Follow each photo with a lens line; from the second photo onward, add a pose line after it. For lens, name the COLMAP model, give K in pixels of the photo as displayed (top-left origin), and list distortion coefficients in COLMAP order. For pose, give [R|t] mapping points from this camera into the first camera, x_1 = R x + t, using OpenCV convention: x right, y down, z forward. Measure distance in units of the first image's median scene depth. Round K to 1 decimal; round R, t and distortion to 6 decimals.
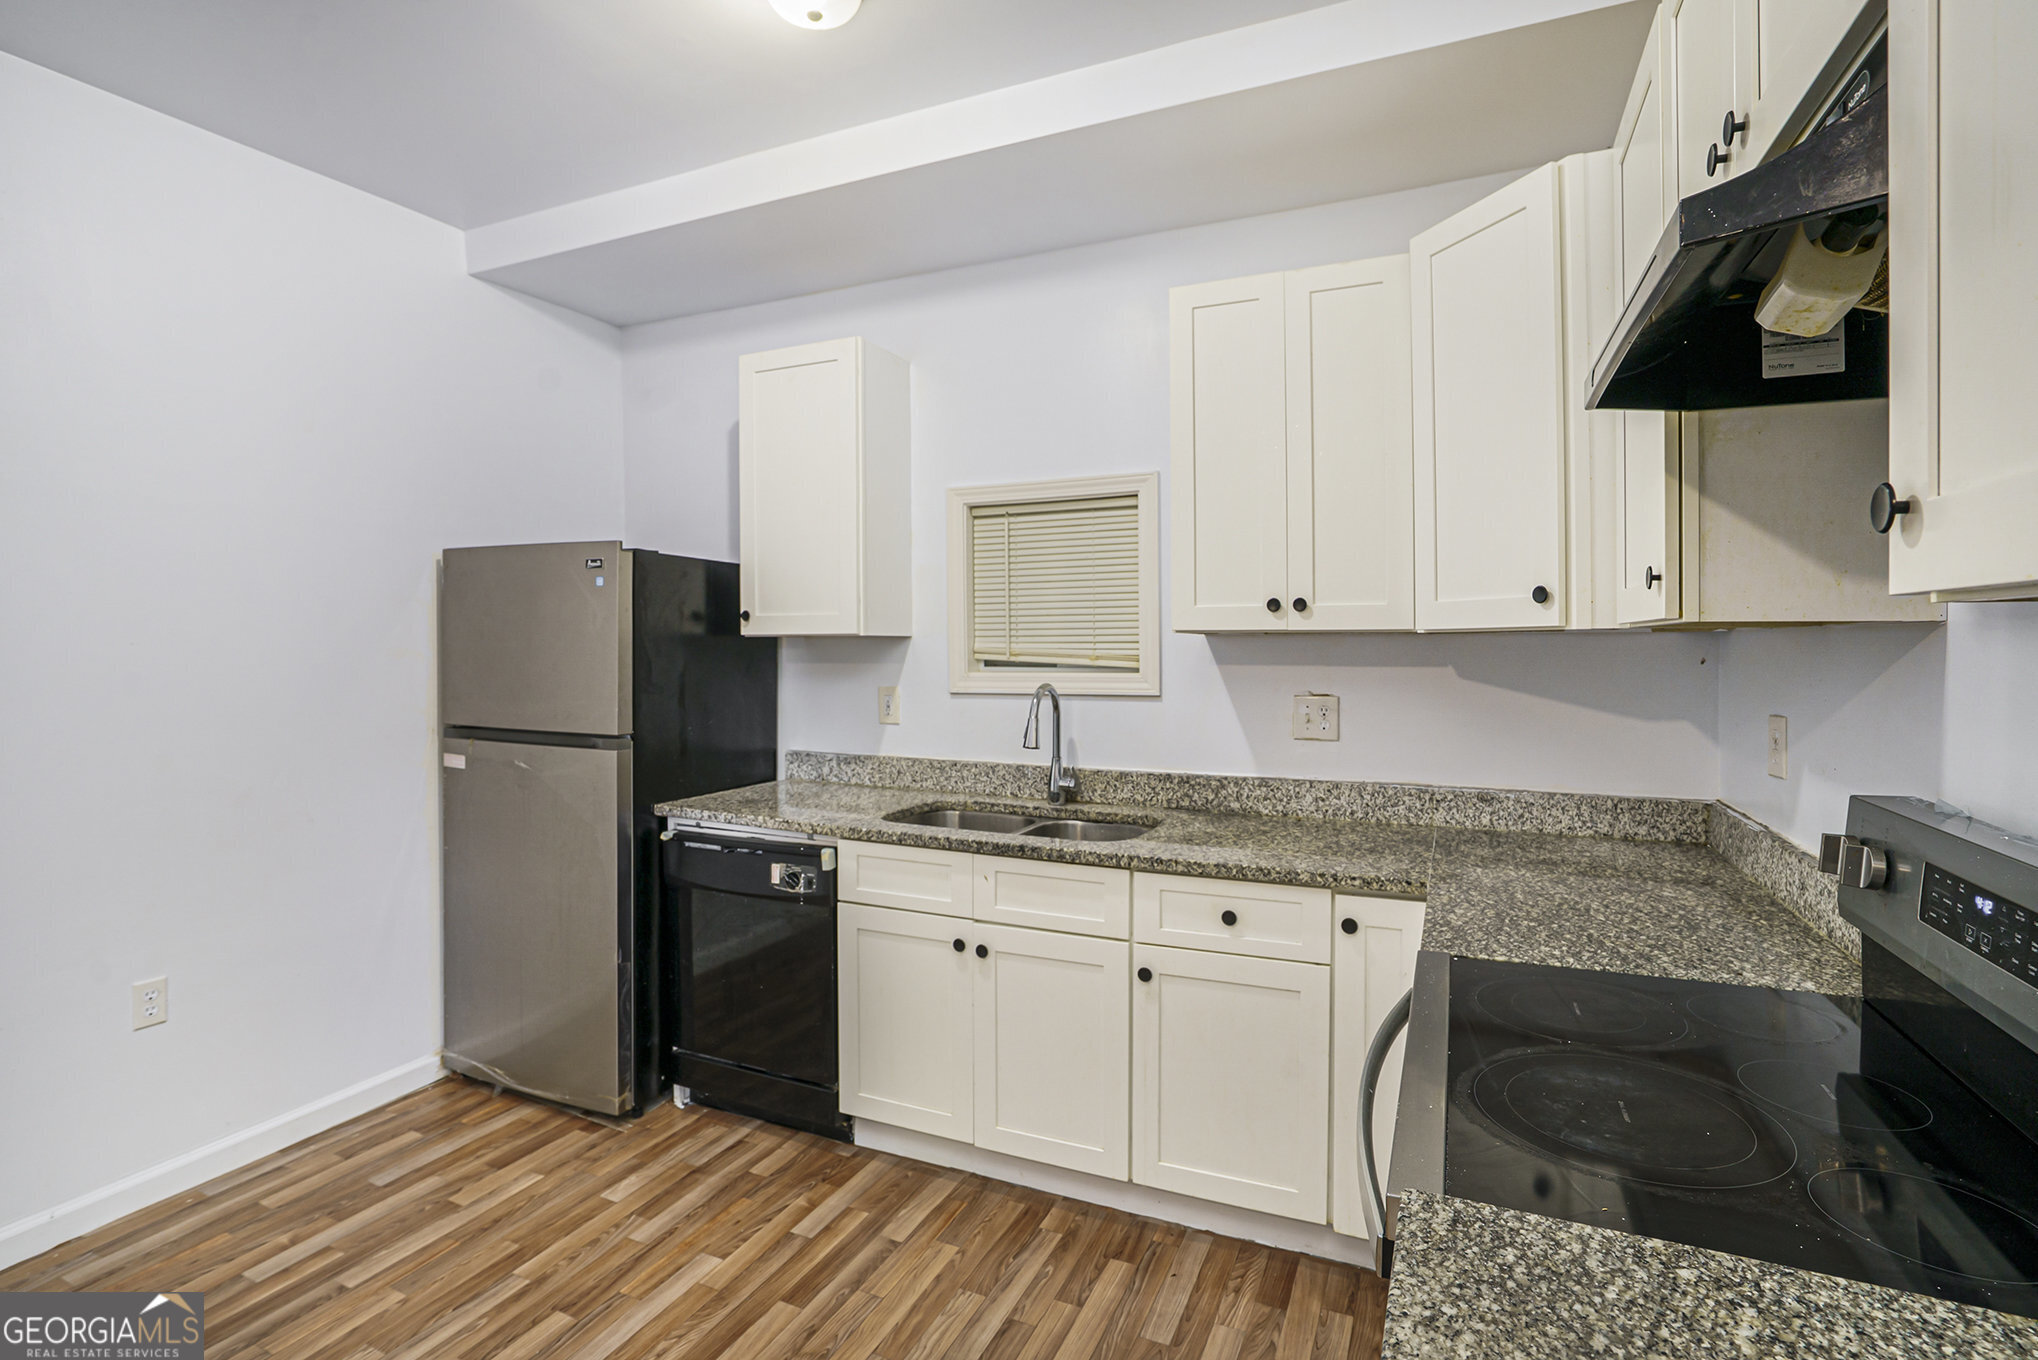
lens RADIAL K [[980.7, 0, 1017.6], [0, 980.7, 660.8], [0, 0, 1]] dist [-0.069156, 0.029792]
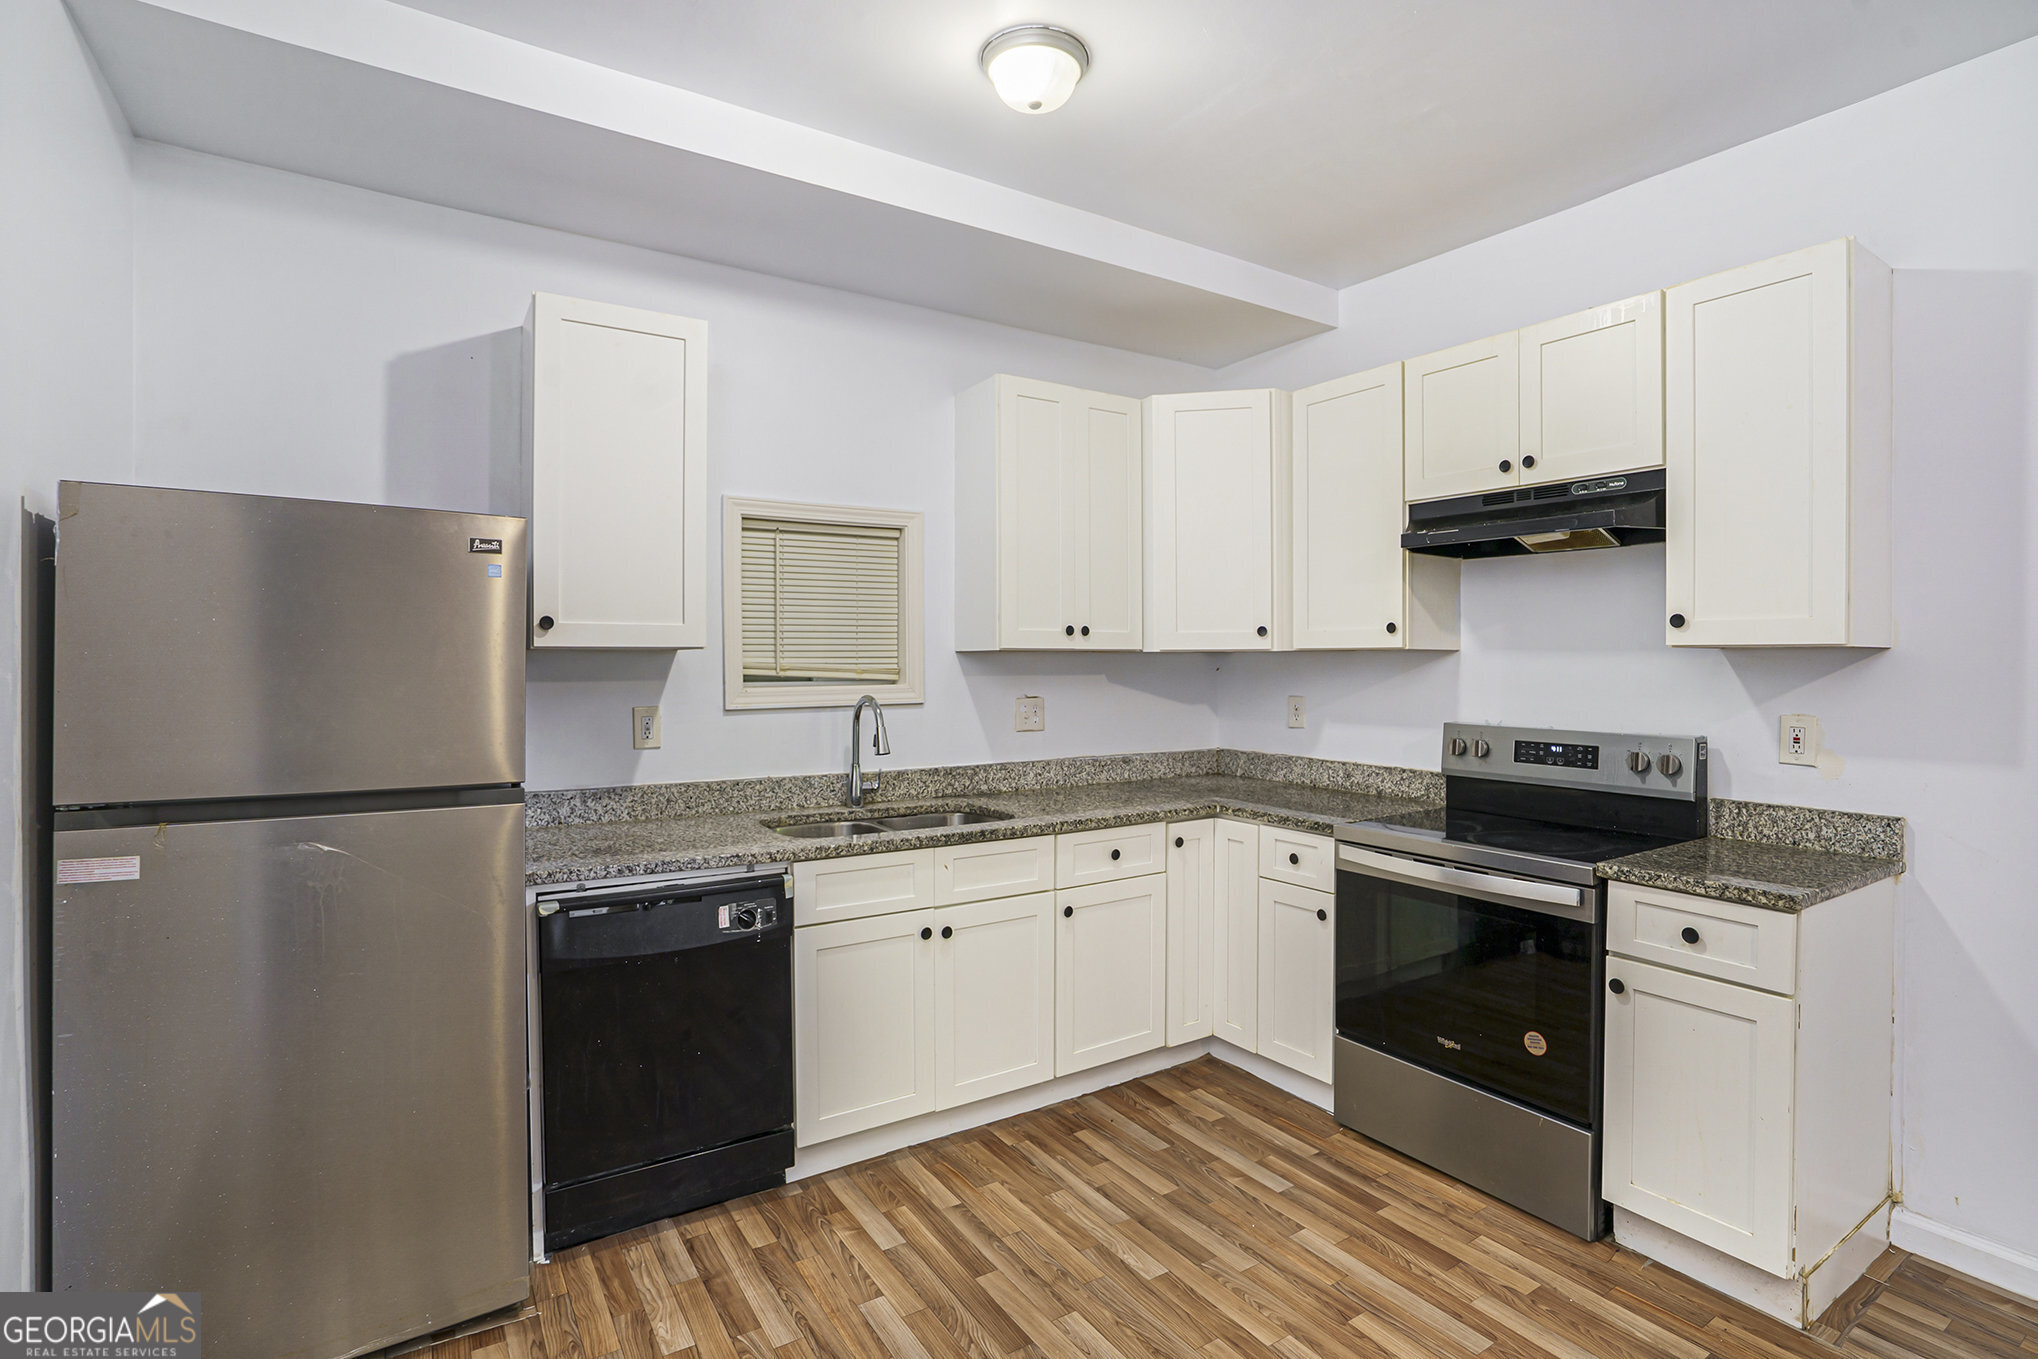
lens RADIAL K [[991.1, 0, 1019.0], [0, 991.1, 679.5], [0, 0, 1]] dist [-0.074049, 0.031212]
pose [[0.525499, -0.015890, 0.850646, -0.881720], [0.013062, 0.999858, 0.010607, -0.003994], [-0.850694, 0.005537, 0.525633, 0.305406]]
